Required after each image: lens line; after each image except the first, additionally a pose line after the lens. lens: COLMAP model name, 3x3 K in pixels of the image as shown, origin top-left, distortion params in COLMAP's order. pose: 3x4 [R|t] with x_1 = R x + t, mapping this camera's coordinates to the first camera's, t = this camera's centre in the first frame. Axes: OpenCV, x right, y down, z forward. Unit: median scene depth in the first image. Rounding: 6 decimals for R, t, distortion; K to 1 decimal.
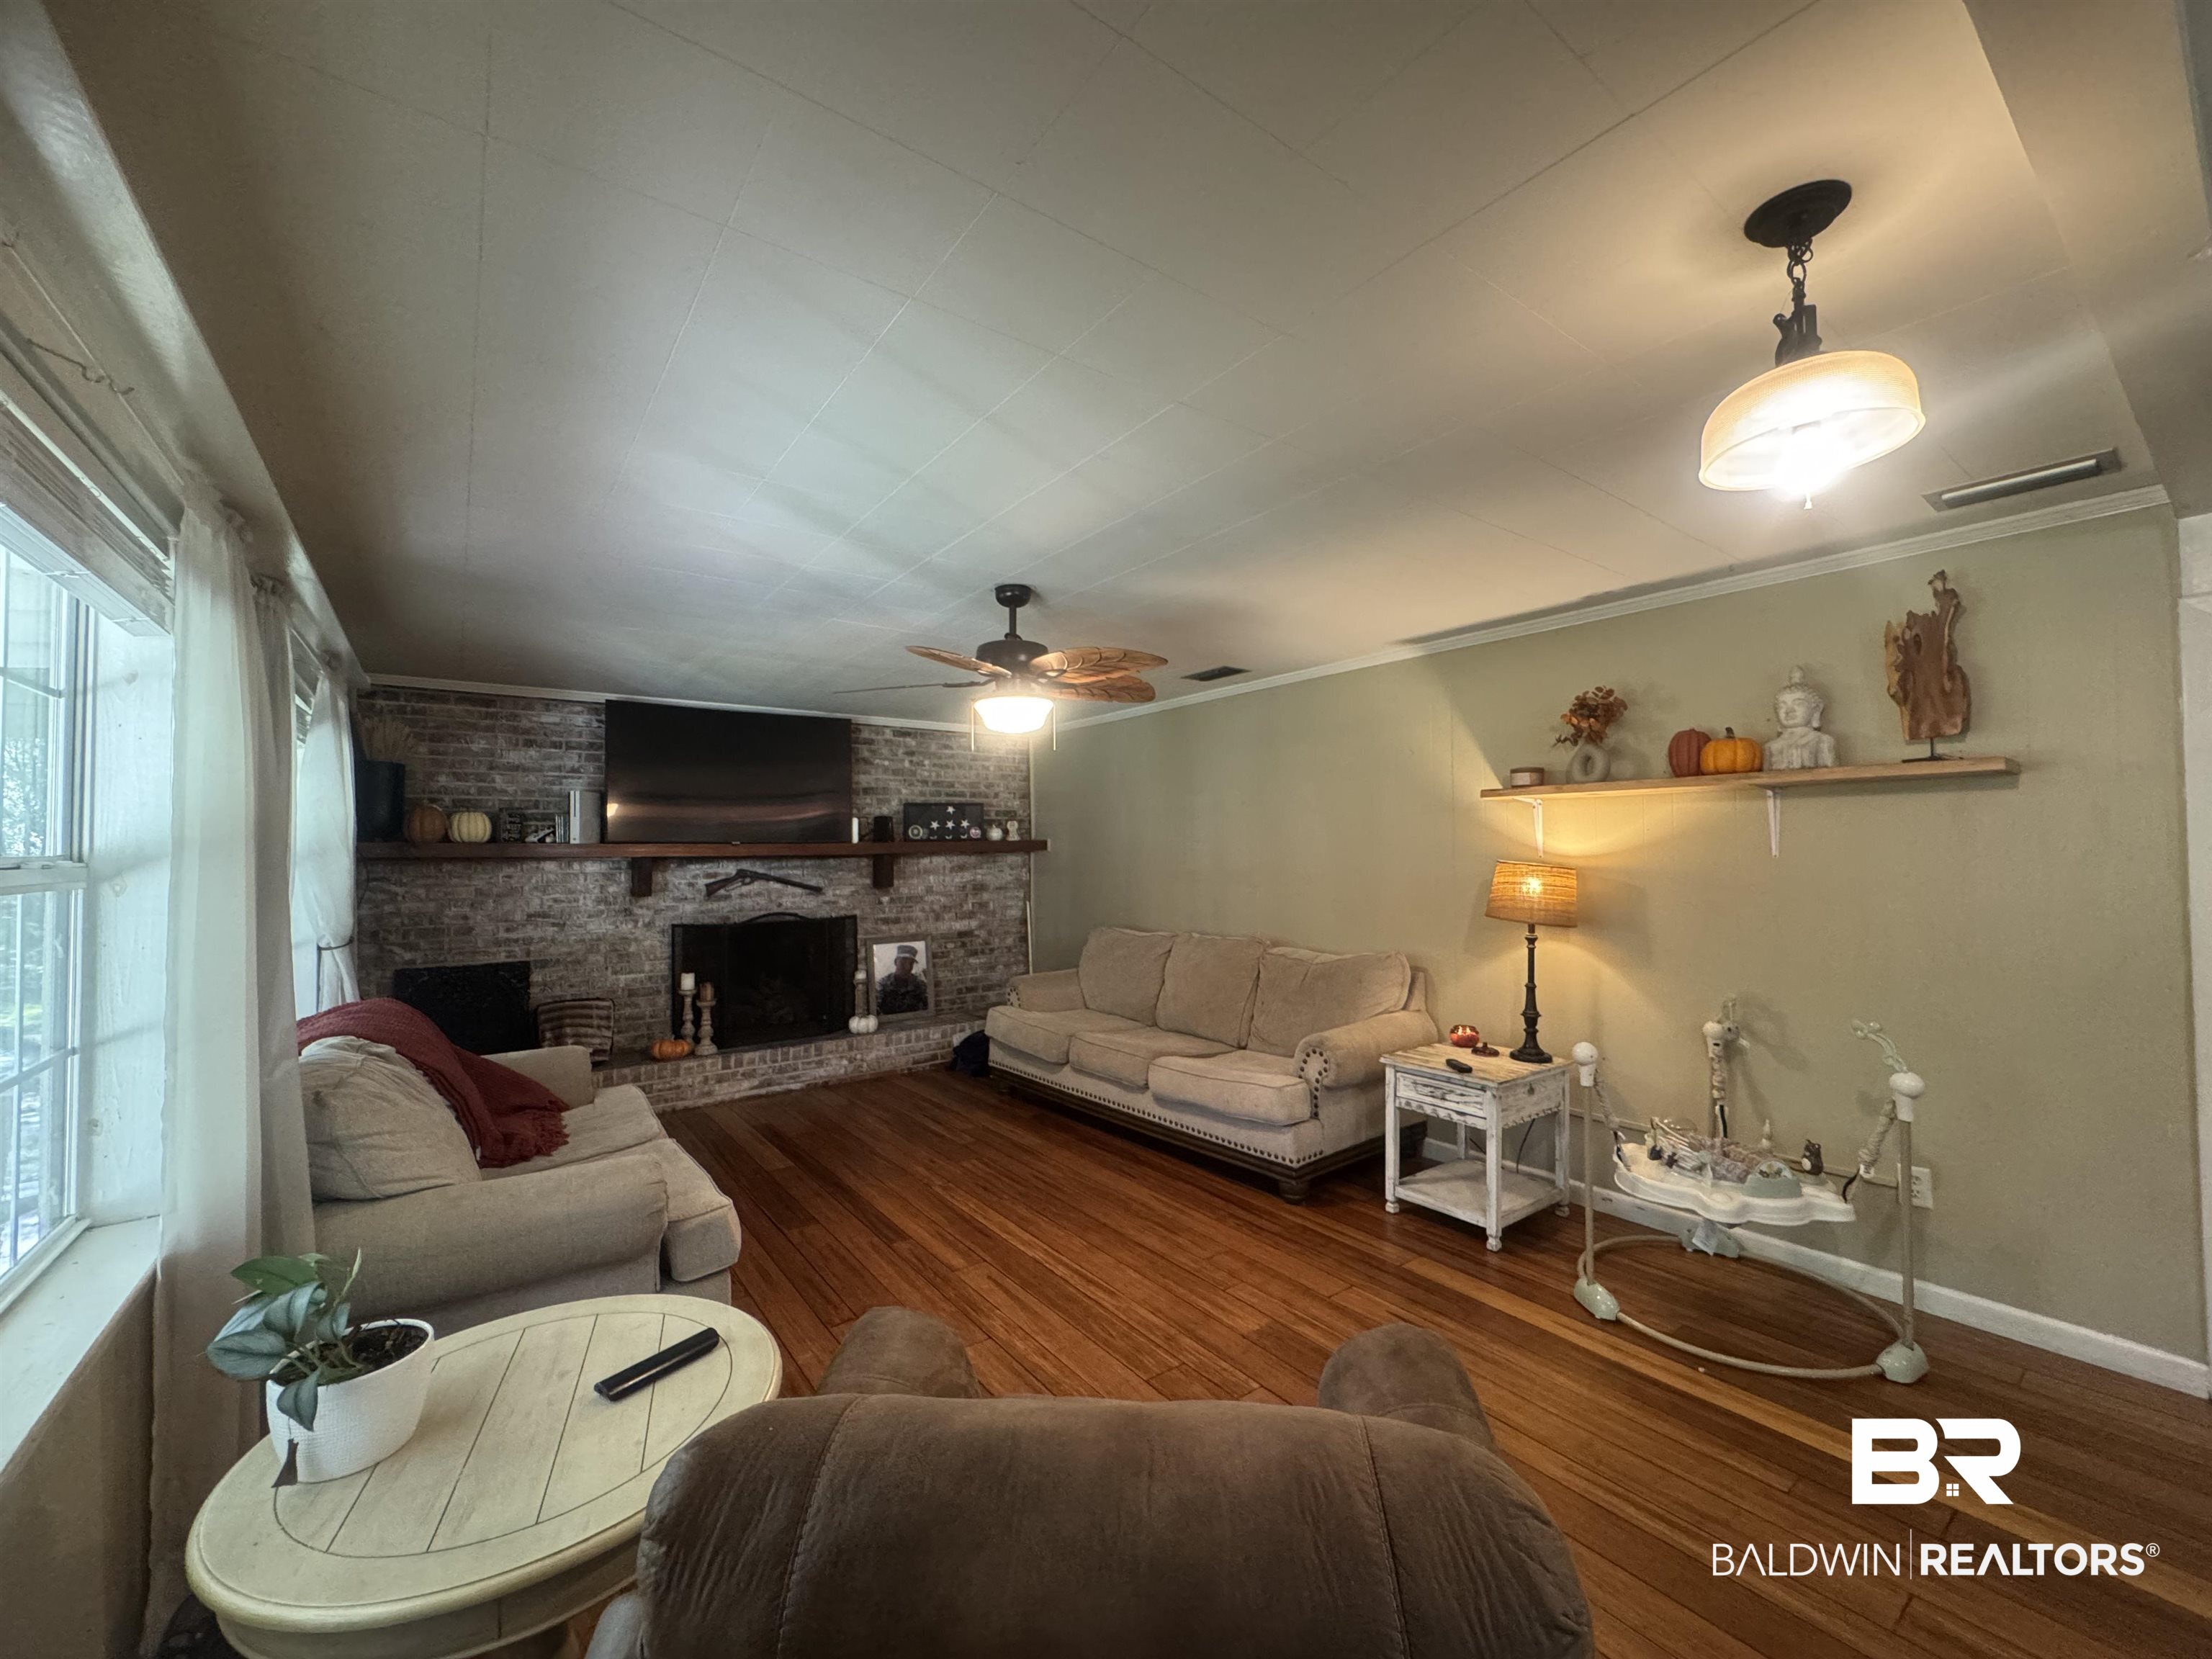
lens RADIAL K [[882.3, 0, 1103.0], [0, 882.3, 836.2], [0, 0, 1]] dist [-0.001962, -0.000258]
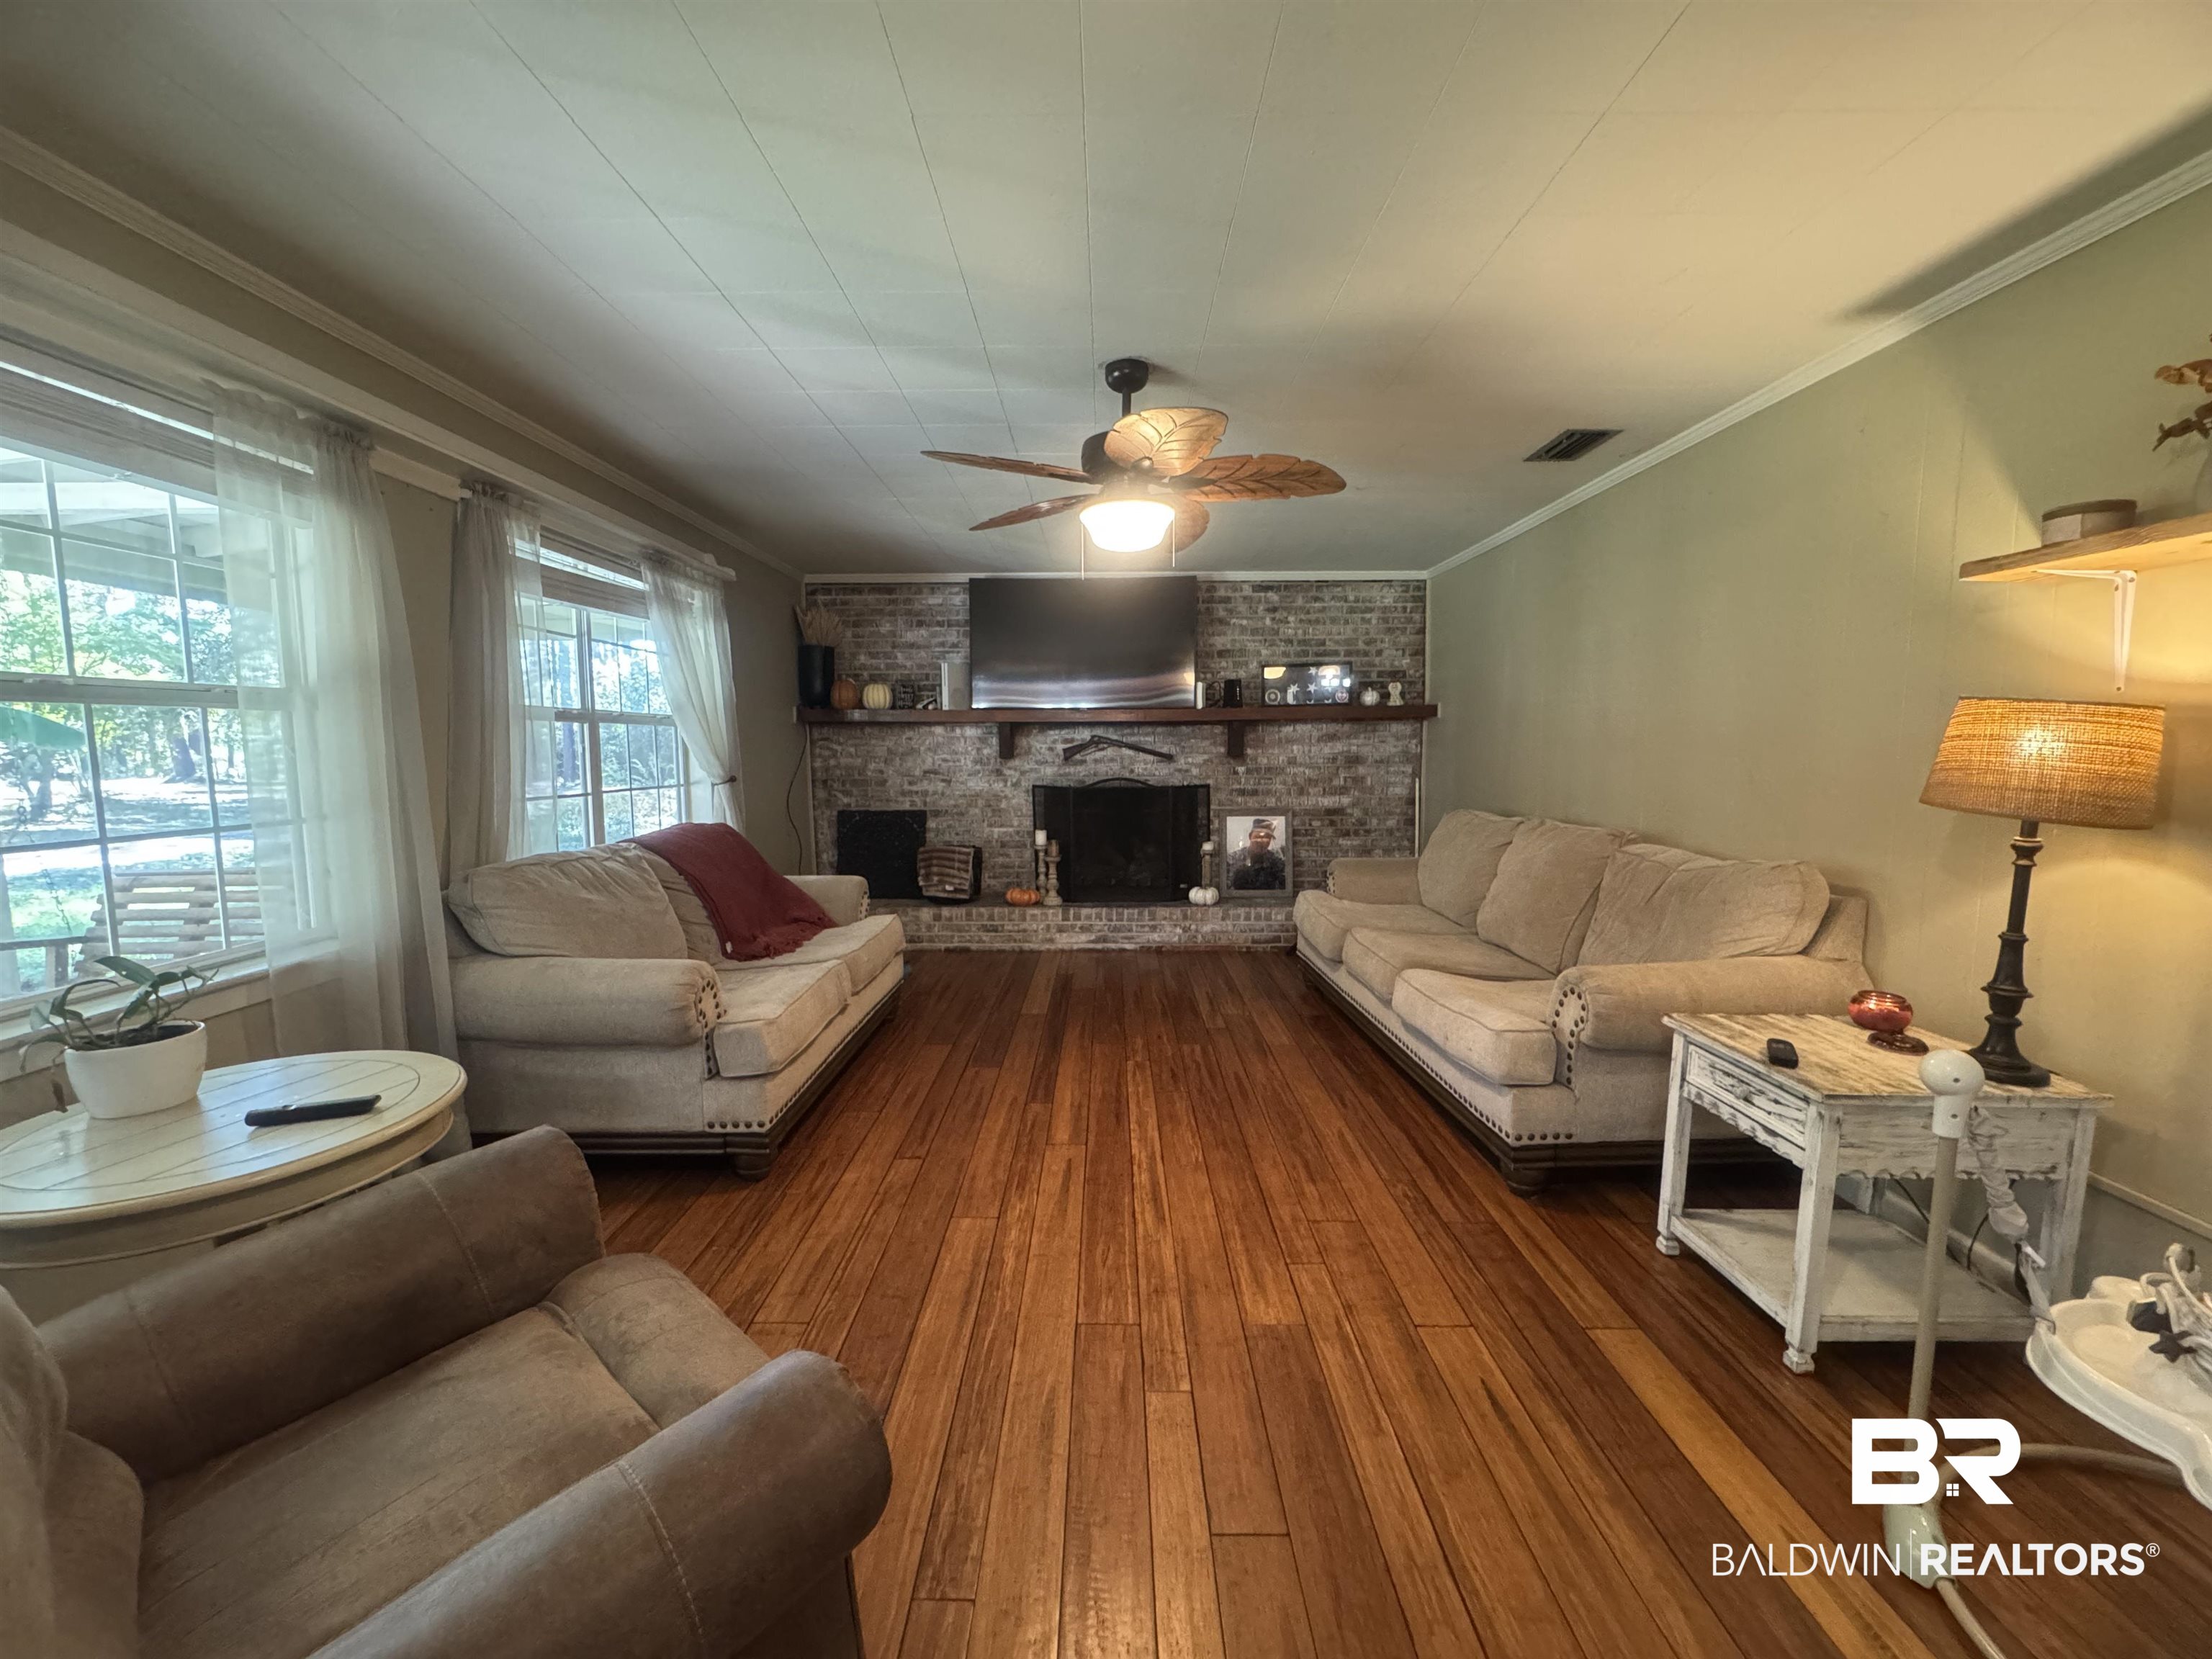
lens RADIAL K [[882.3, 0, 1104.9], [0, 882.3, 831.2], [0, 0, 1]] dist [-0.001962, -0.000258]
pose [[0.802665, 0.065240, -0.592851, 0.258224], [0.007384, 0.992836, 0.119254, 0.030131], [0.596384, -0.100099, 0.796433, 0.197582]]
